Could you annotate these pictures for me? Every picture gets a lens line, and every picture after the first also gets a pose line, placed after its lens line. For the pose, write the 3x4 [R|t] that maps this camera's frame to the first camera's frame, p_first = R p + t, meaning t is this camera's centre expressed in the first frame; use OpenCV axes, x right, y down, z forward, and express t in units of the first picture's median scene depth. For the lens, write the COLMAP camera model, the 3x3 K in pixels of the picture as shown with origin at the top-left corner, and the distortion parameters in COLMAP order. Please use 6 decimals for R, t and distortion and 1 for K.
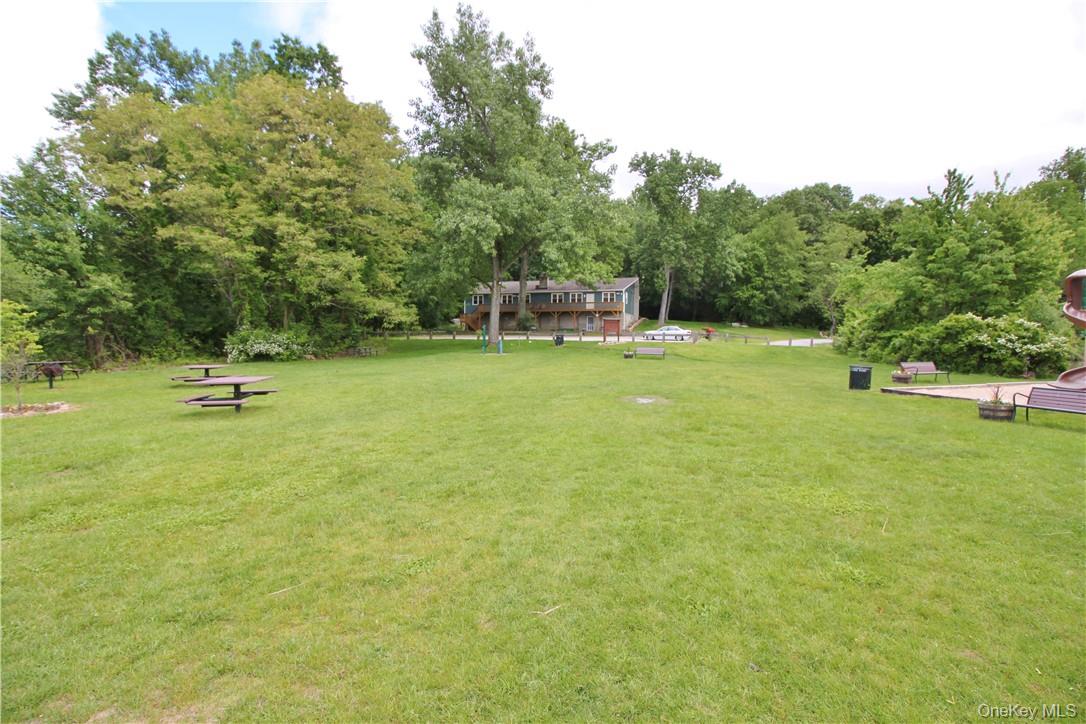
lens RADIAL K [[508.1, 0, 542.5], [0, 508.1, 358.5], [0, 0, 1]] dist [-0.014679, -0.003970]
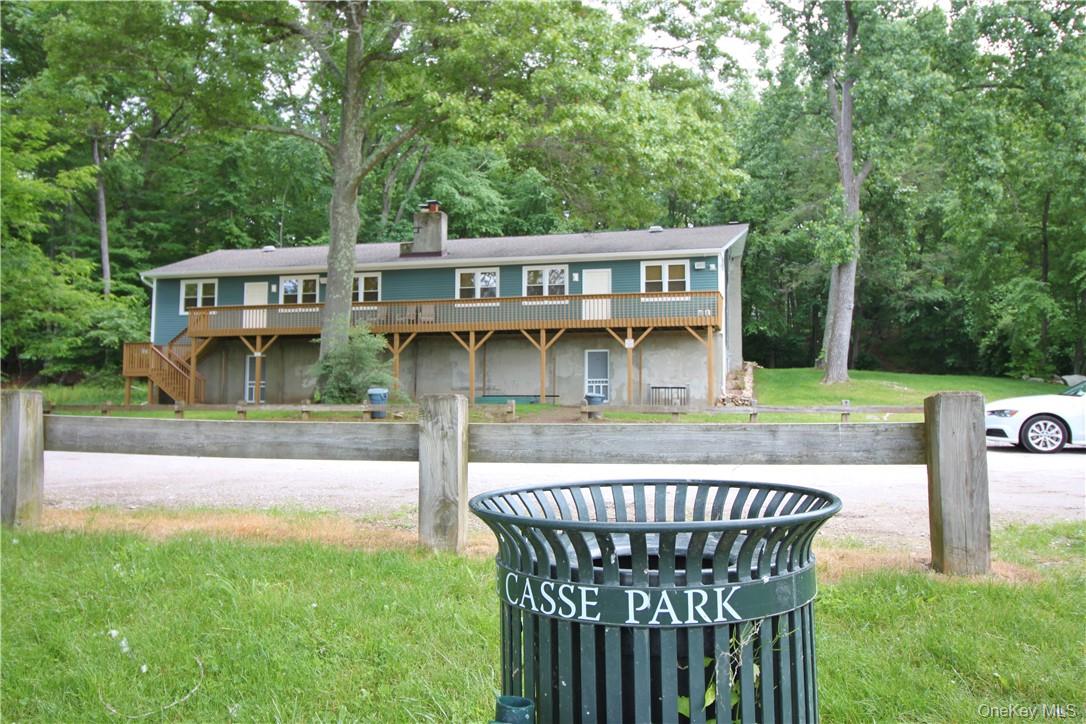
lens RADIAL K [[855.5, 0, 543.2], [0, 855.5, 362.7], [0, 0, 1]] dist [-0.001730, 0.003146]
pose [[0.999607, -0.006081, 0.027360, 0.052366], [0.009557, 0.991628, -0.128774, -0.017165], [-0.026347, 0.128985, 0.991296, 0.551037]]
